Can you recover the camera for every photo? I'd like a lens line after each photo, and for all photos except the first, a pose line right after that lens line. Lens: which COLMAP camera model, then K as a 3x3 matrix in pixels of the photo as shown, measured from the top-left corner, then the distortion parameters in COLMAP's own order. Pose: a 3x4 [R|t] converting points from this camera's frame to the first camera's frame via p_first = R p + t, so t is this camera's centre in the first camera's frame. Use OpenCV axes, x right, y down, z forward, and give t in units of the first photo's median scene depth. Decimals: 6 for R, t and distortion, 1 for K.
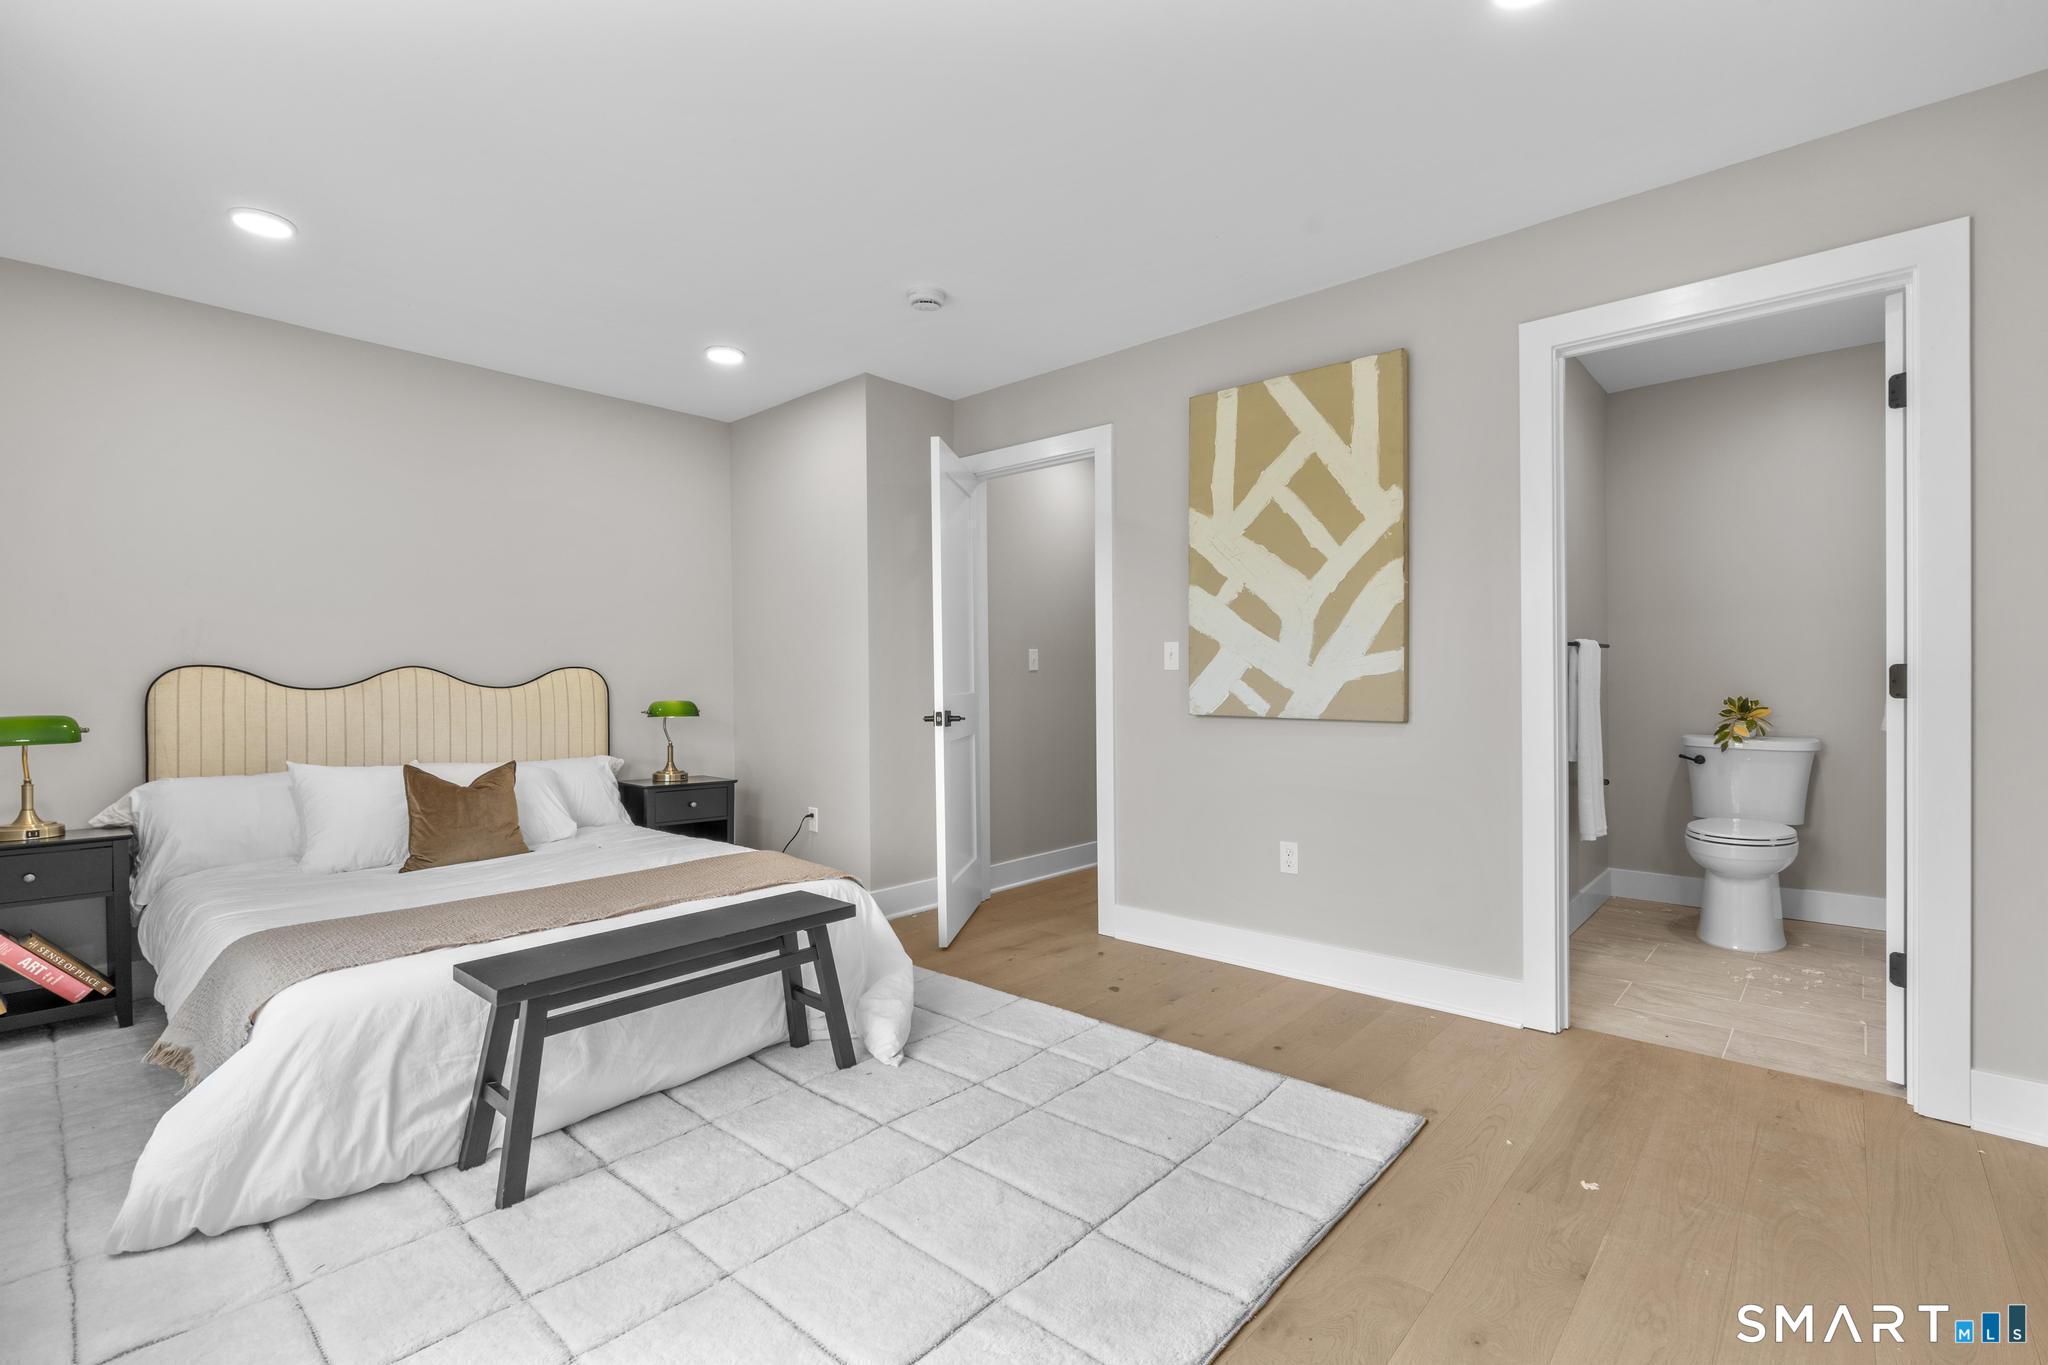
lens RADIAL K [[919.2, 0, 1020.9], [0, 919.2, 686.9], [0, 0, 1]] dist [-0.010068, 0.005996]
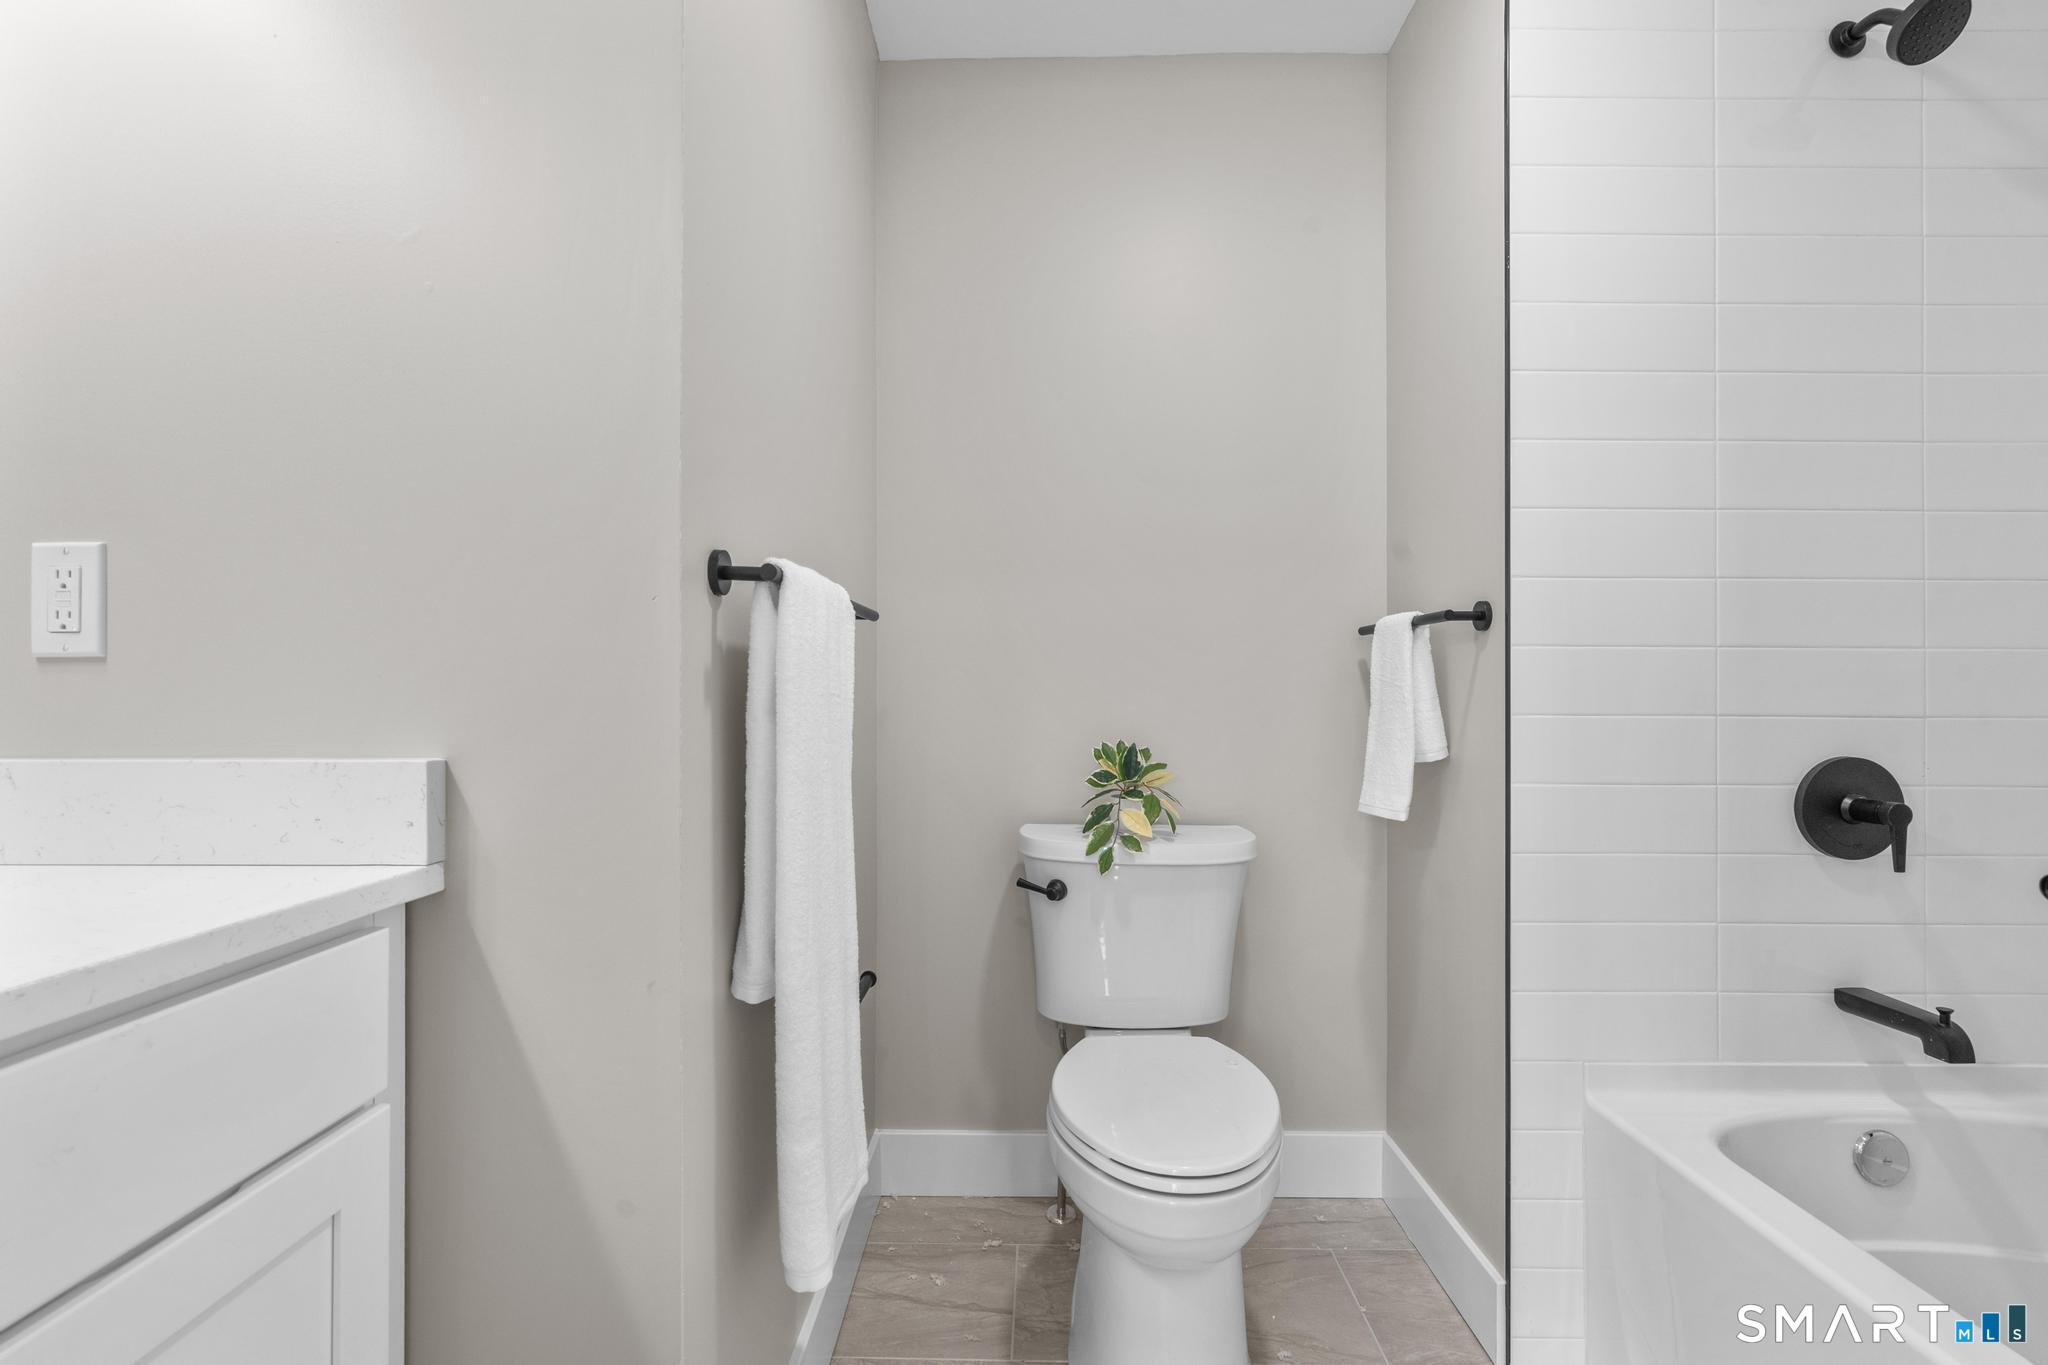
lens RADIAL K [[919.2, 0, 1020.9], [0, 919.2, 686.9], [0, 0, 1]] dist [-0.010068, 0.005996]
pose [[0.751781, 0.015710, 0.659226, 0.451345], [-0.001157, 0.999746, -0.022505, -0.006262], [-0.659412, 0.016156, 0.751608, 0.697632]]
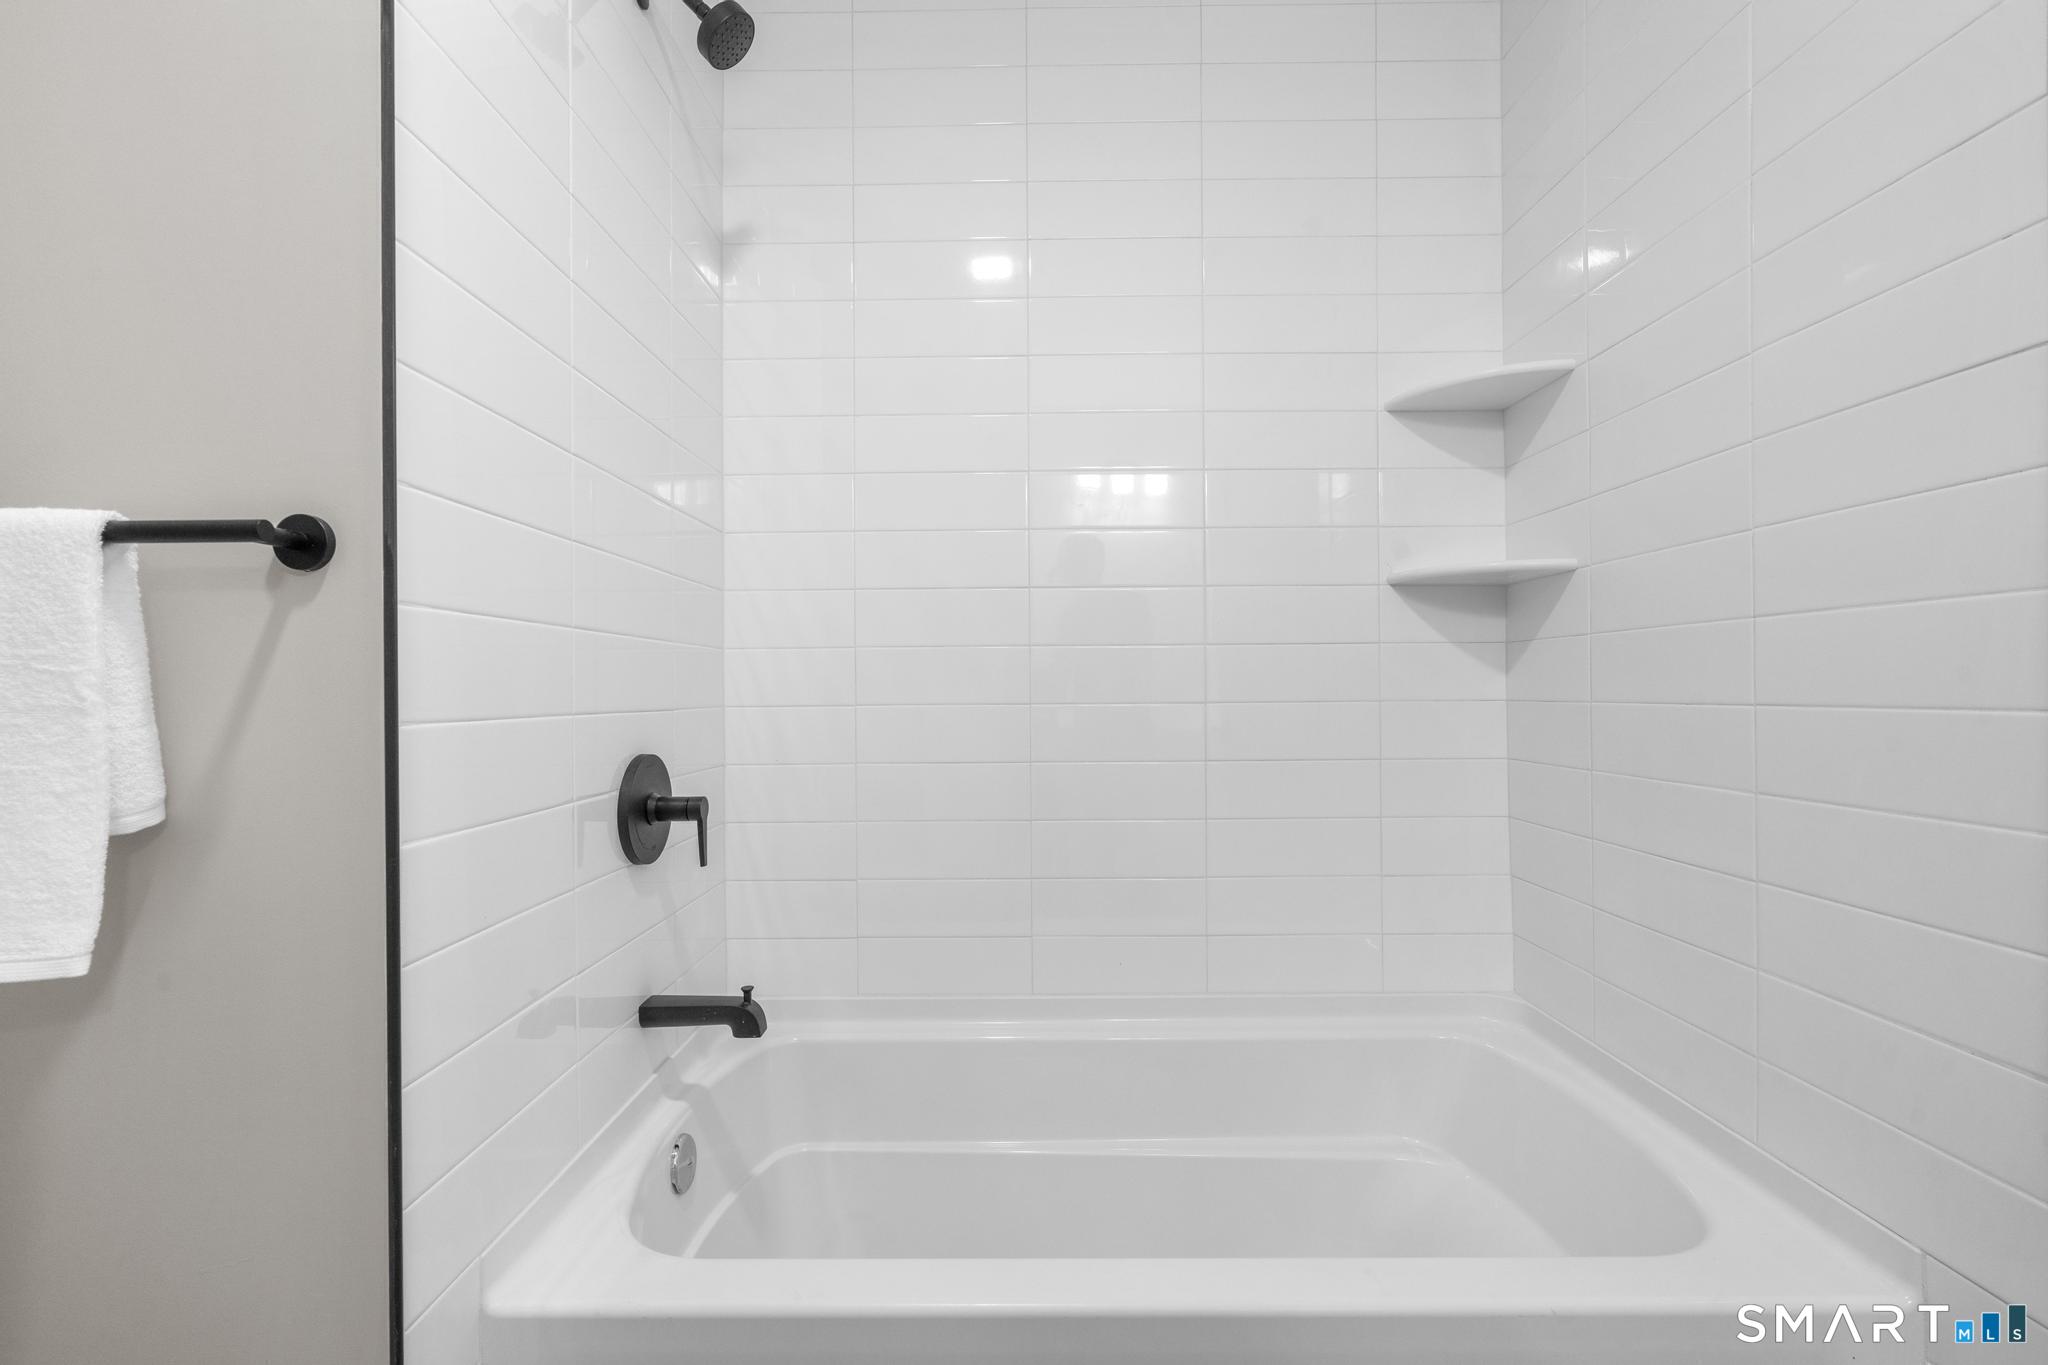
lens RADIAL K [[919.2, 0, 1020.9], [0, 919.2, 686.9], [0, 0, 1]] dist [-0.010068, 0.005996]
pose [[-0.668747, 0.016708, 0.743302, 0.590719], [0.023676, 0.999719, -0.001170, -0.008619], [-0.743113, 0.016816, -0.668954, 0.876843]]
